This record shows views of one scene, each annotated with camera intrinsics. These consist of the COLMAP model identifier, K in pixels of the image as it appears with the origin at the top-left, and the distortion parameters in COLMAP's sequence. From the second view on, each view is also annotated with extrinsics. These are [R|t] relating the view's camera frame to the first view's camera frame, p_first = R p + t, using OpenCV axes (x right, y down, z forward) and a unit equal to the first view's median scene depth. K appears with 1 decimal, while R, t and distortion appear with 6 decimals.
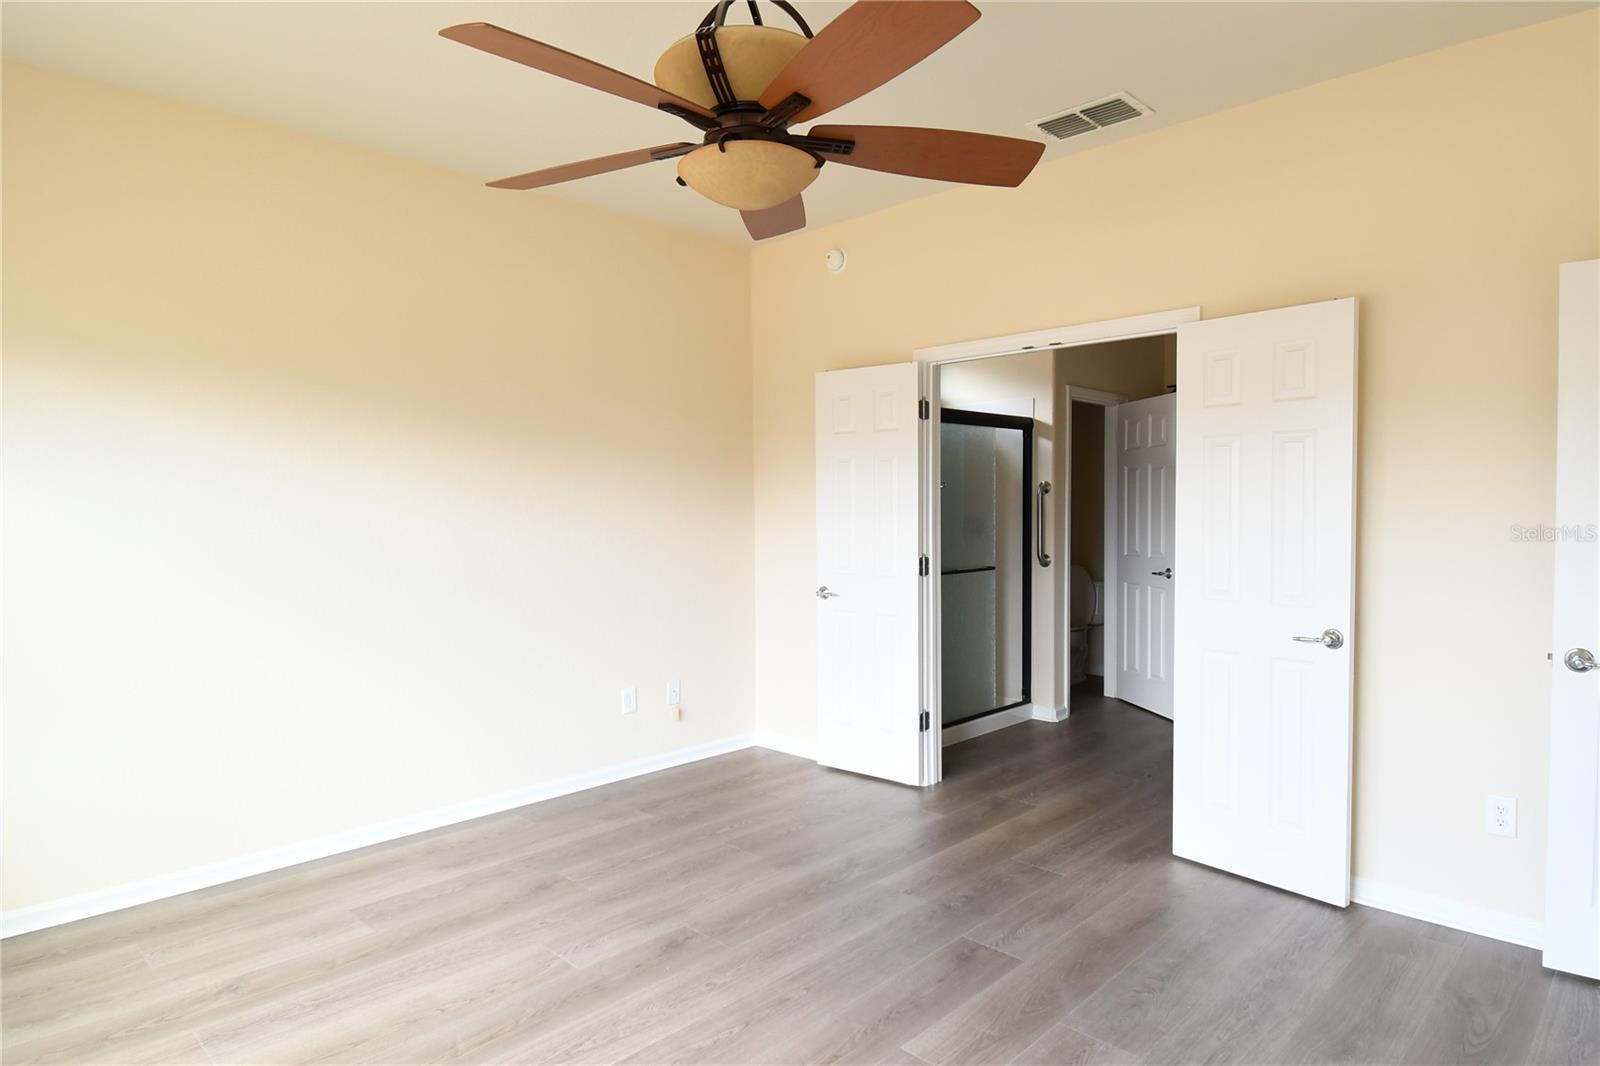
lens RADIAL K [[907.1, 0, 795.5], [0, 907.1, 524.6], [0, 0, 1]] dist [0.000591, -0.003769]
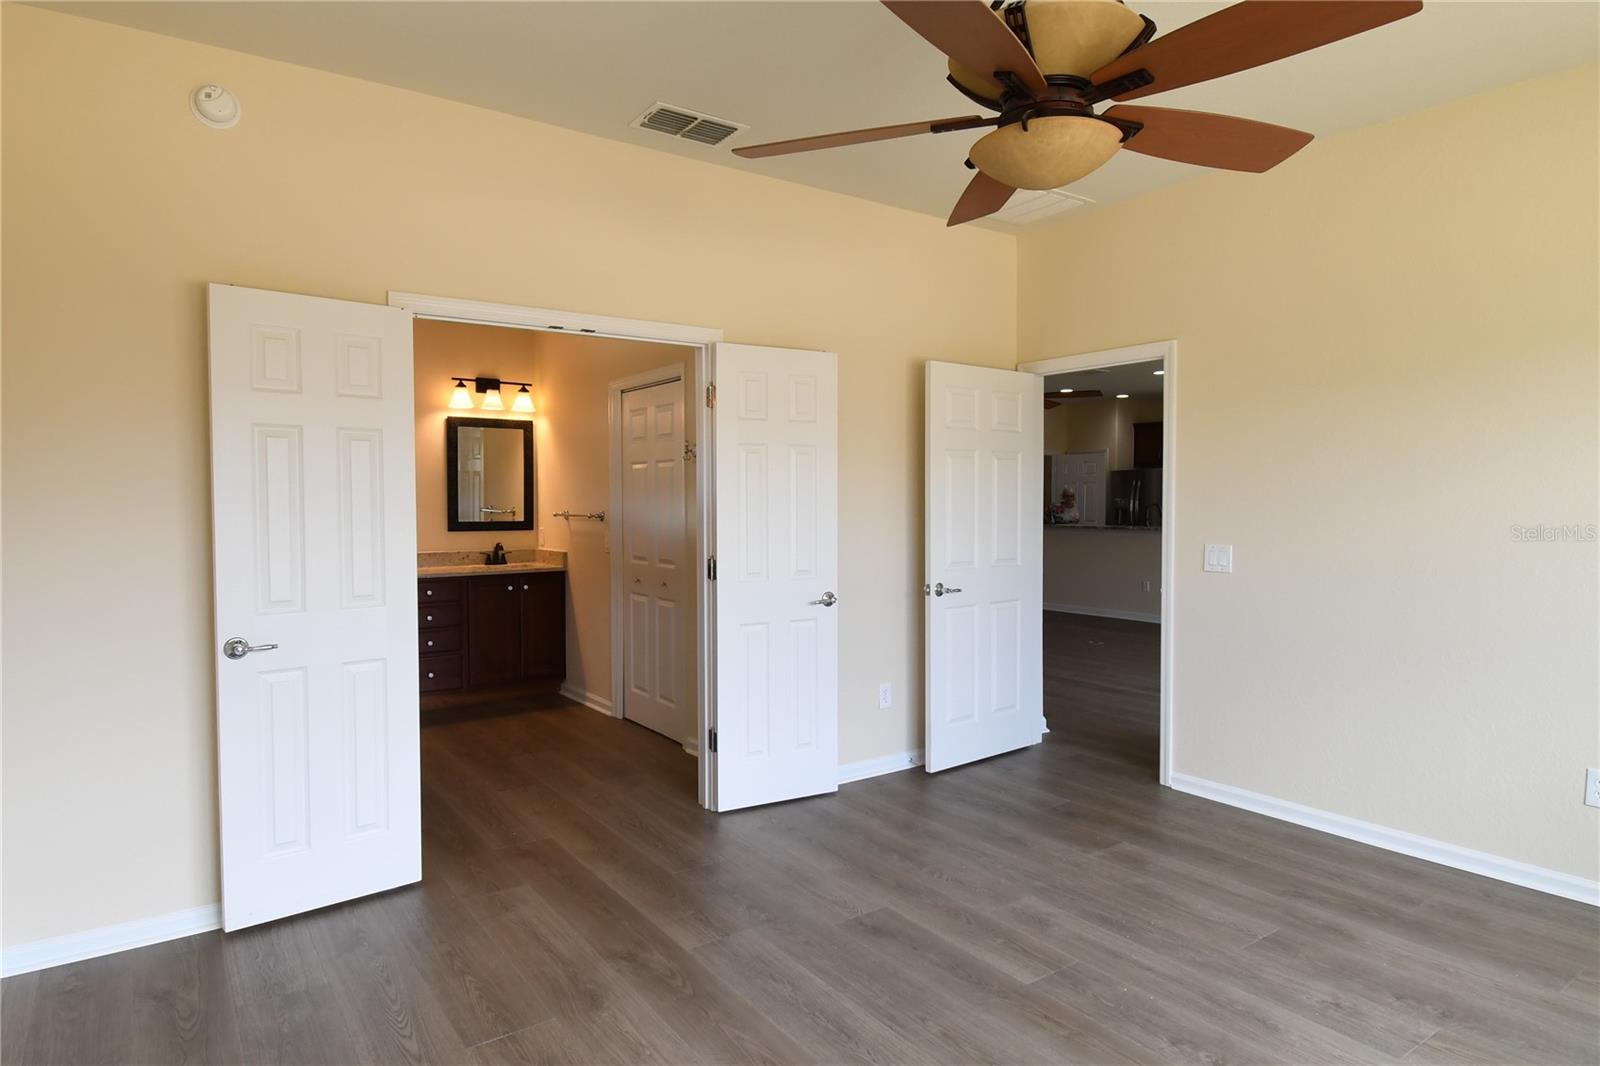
lens RADIAL K [[907.1, 0, 806.5], [0, 907.1, 531.3], [0, 0, 1]] dist [0.000591, -0.003769]
pose [[0.187258, -0.036202, 0.981644, -0.409028], [0.027148, 0.999130, 0.031668, -0.011622], [-0.981936, 0.020719, 0.188077, 0.417848]]
